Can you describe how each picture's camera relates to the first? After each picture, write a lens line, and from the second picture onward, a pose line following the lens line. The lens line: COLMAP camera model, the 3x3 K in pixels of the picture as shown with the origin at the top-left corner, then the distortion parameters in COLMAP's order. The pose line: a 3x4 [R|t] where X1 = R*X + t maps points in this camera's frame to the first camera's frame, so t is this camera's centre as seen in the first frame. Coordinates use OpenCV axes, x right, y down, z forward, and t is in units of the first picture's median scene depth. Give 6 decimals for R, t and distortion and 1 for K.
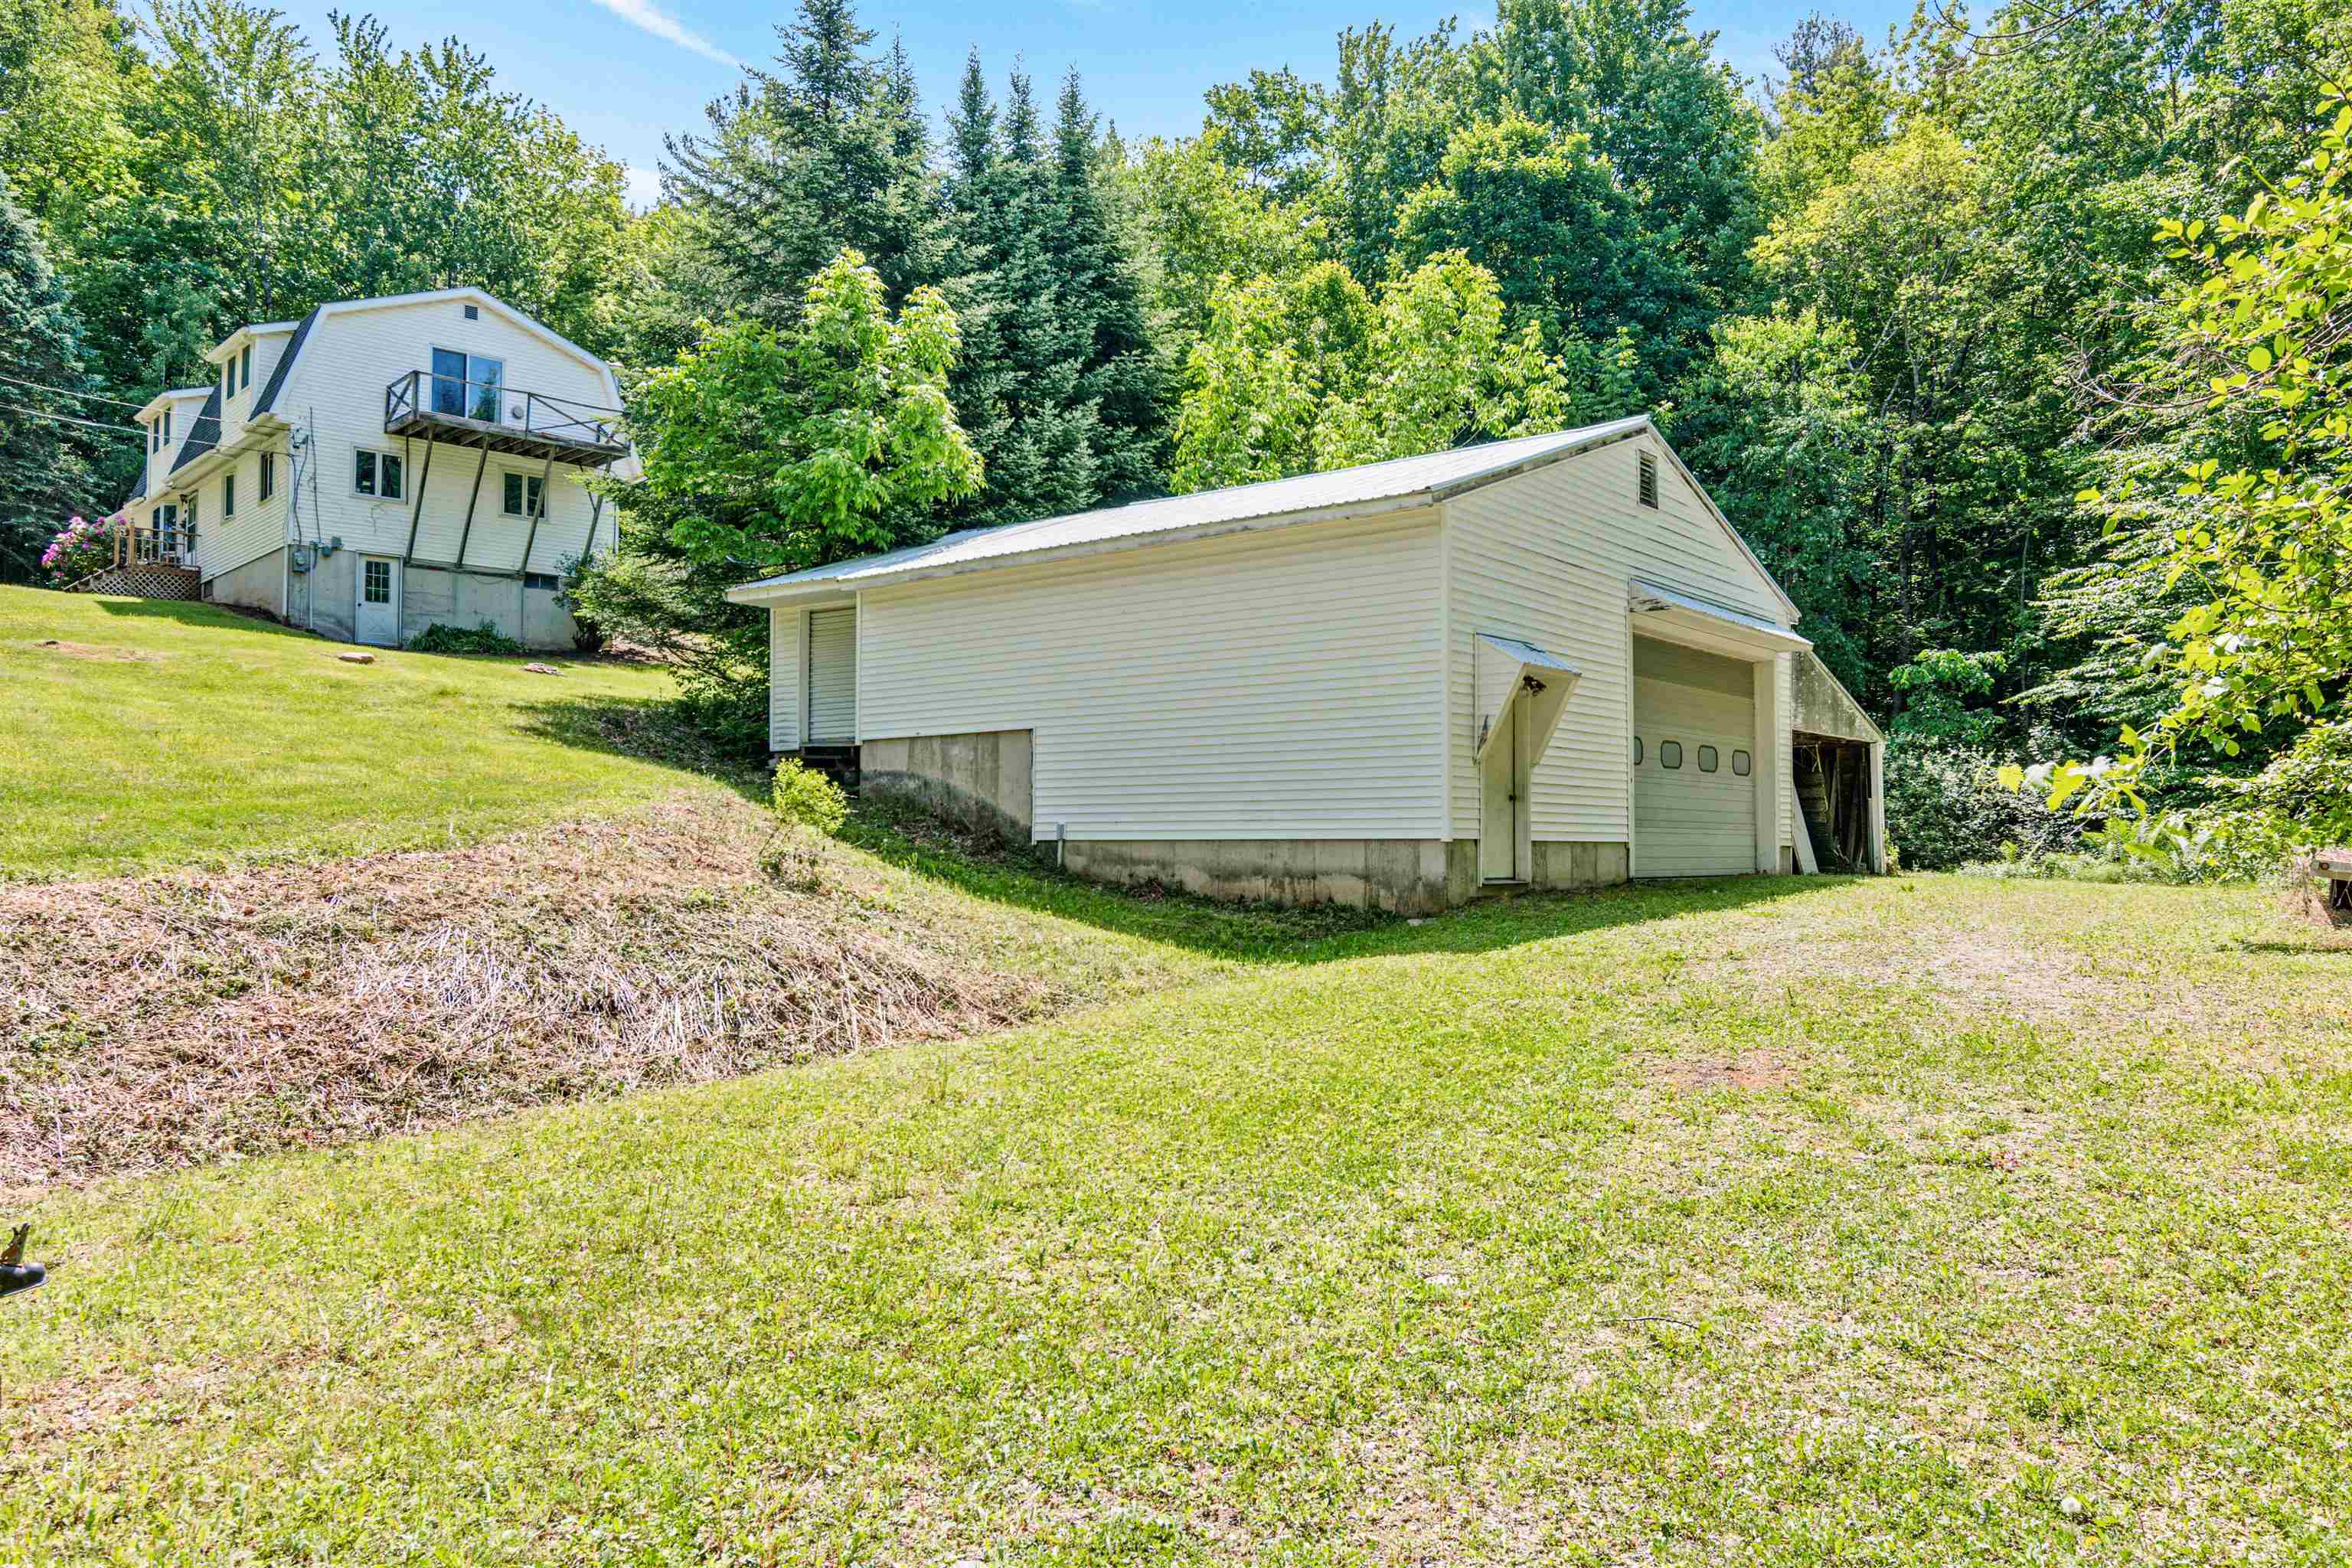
lens RADIAL K [[1616.9, 0, 1173.3], [0, 1616.9, 778.9], [0, 0, 1]] dist [0.003112, 0.003751]
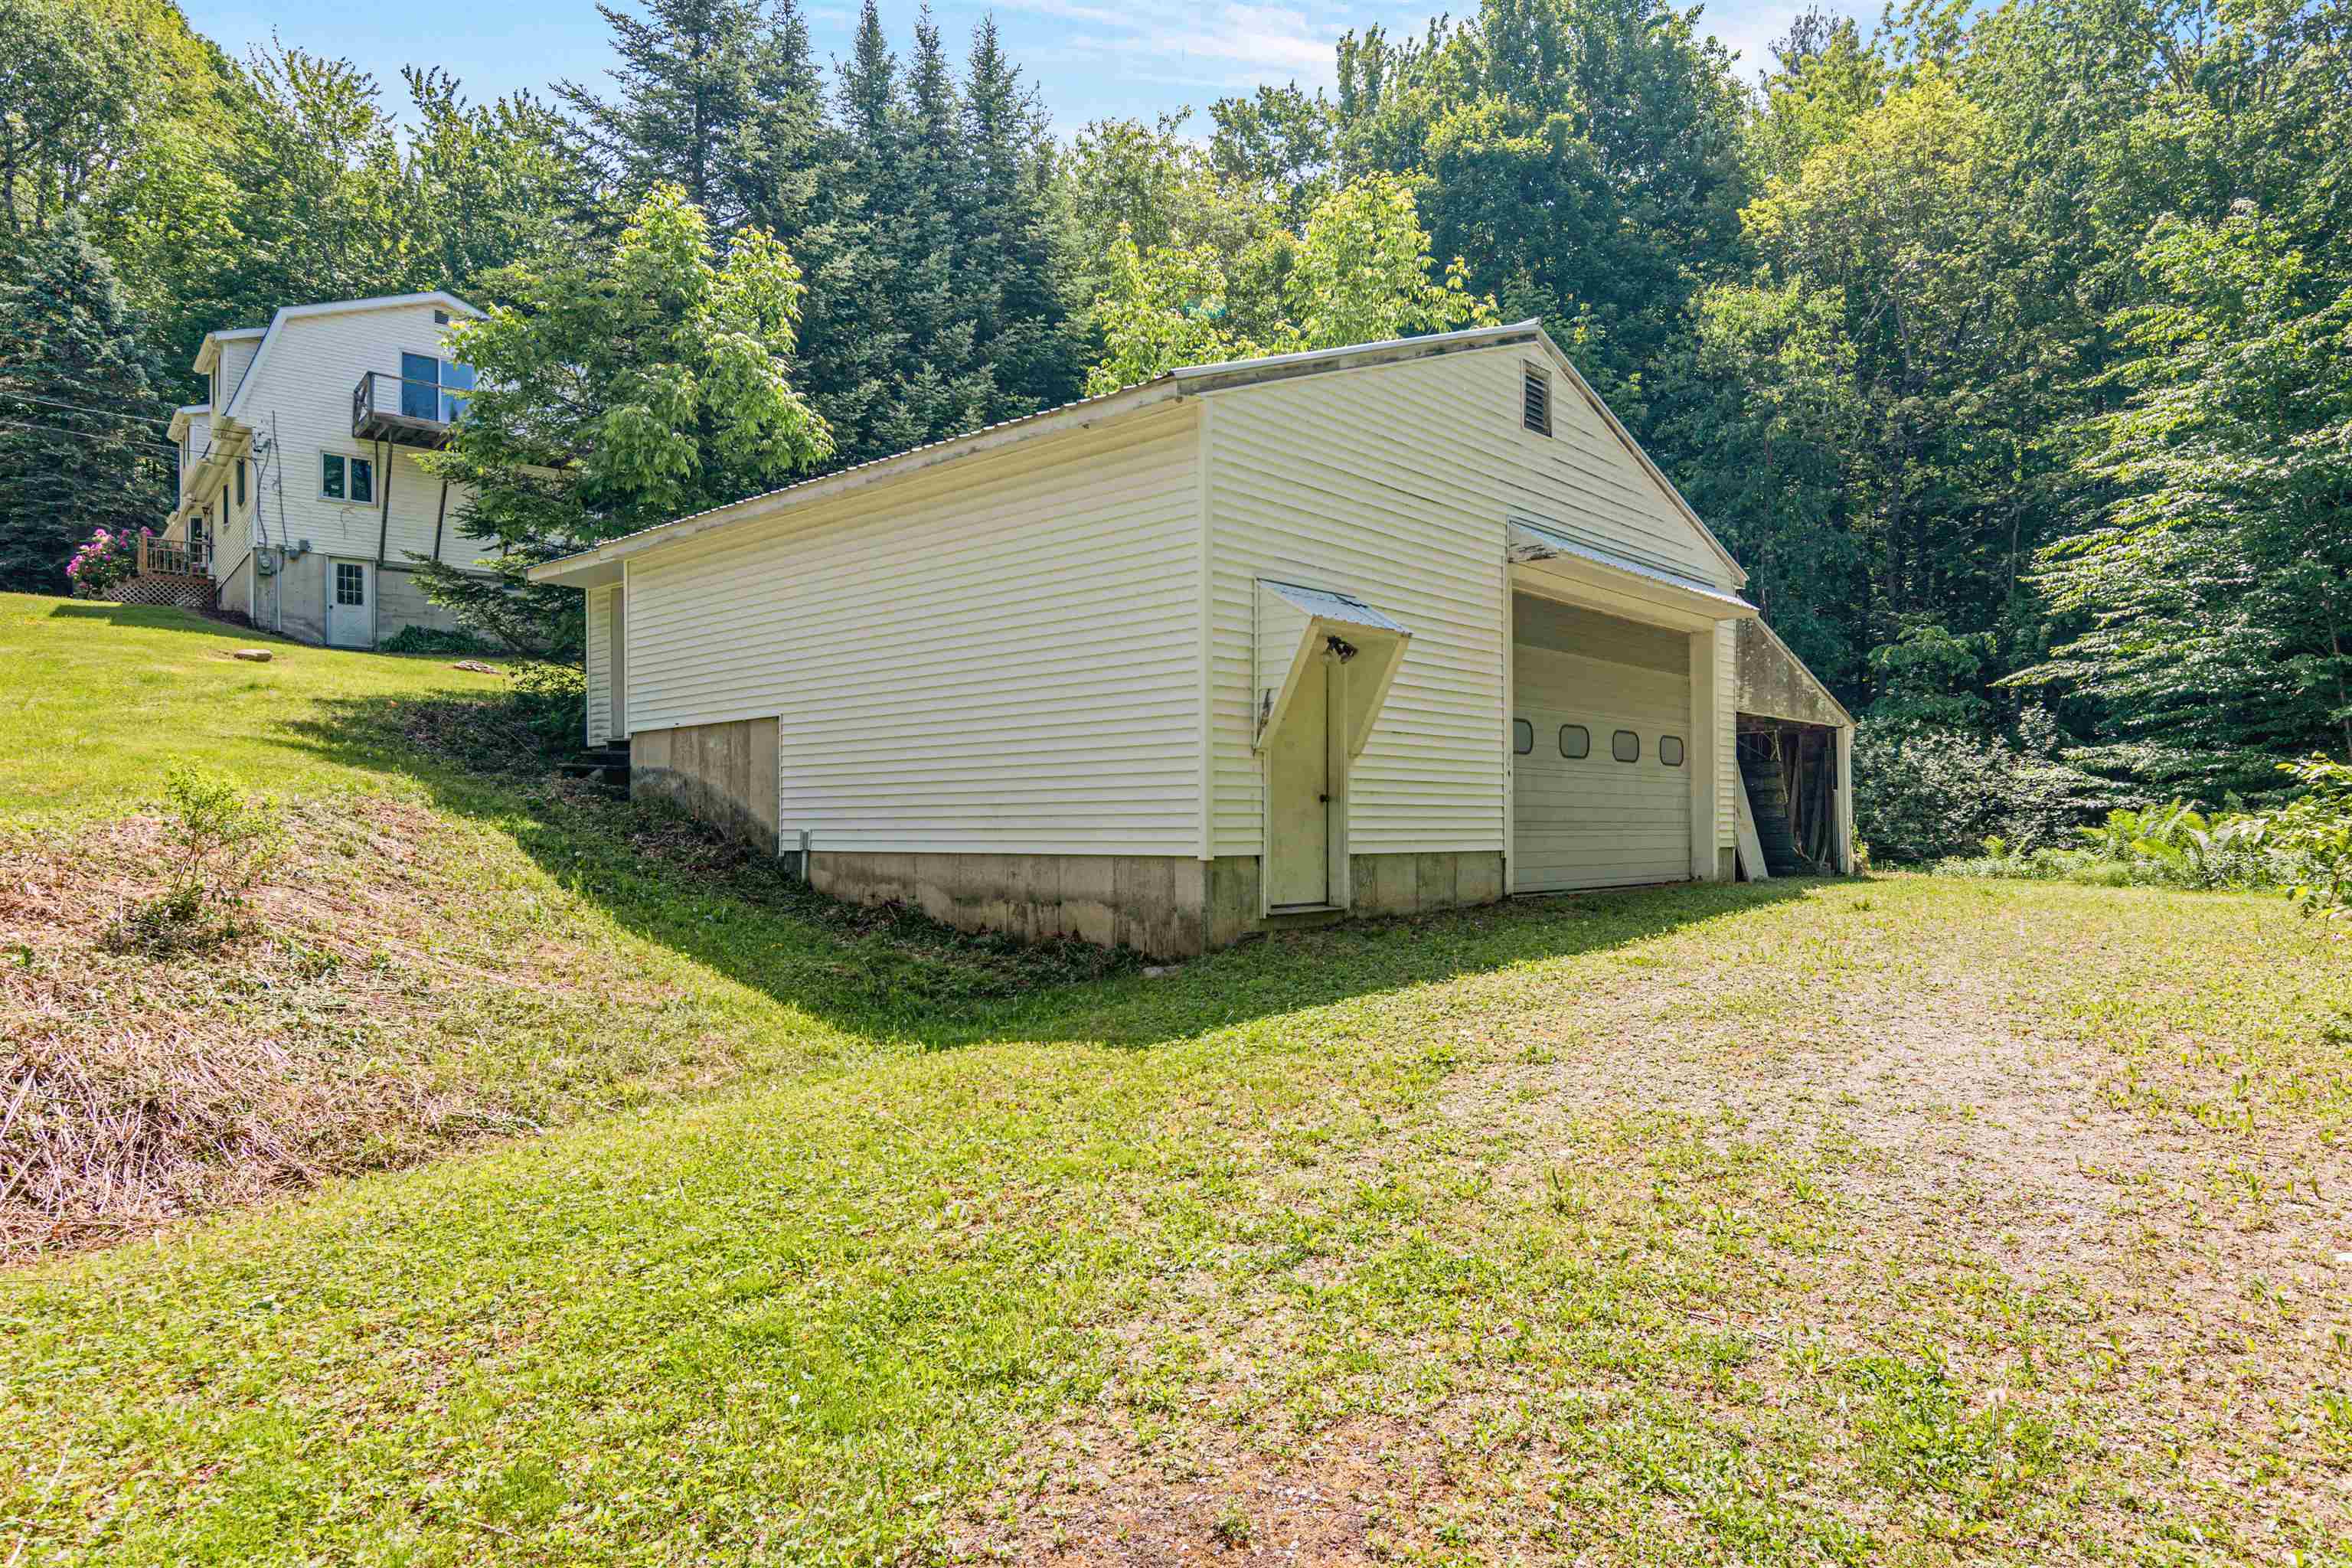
lens RADIAL K [[1413.3, 0, 1164.7], [0, 1413.3, 827.3], [0, 0, 1]] dist [0.000645, -0.002043]
pose [[0.998330, -0.005151, -0.057536, 0.096888], [0.007479, 0.999159, 0.040327, -0.001259], [0.057280, -0.040690, 0.997529, 0.183274]]
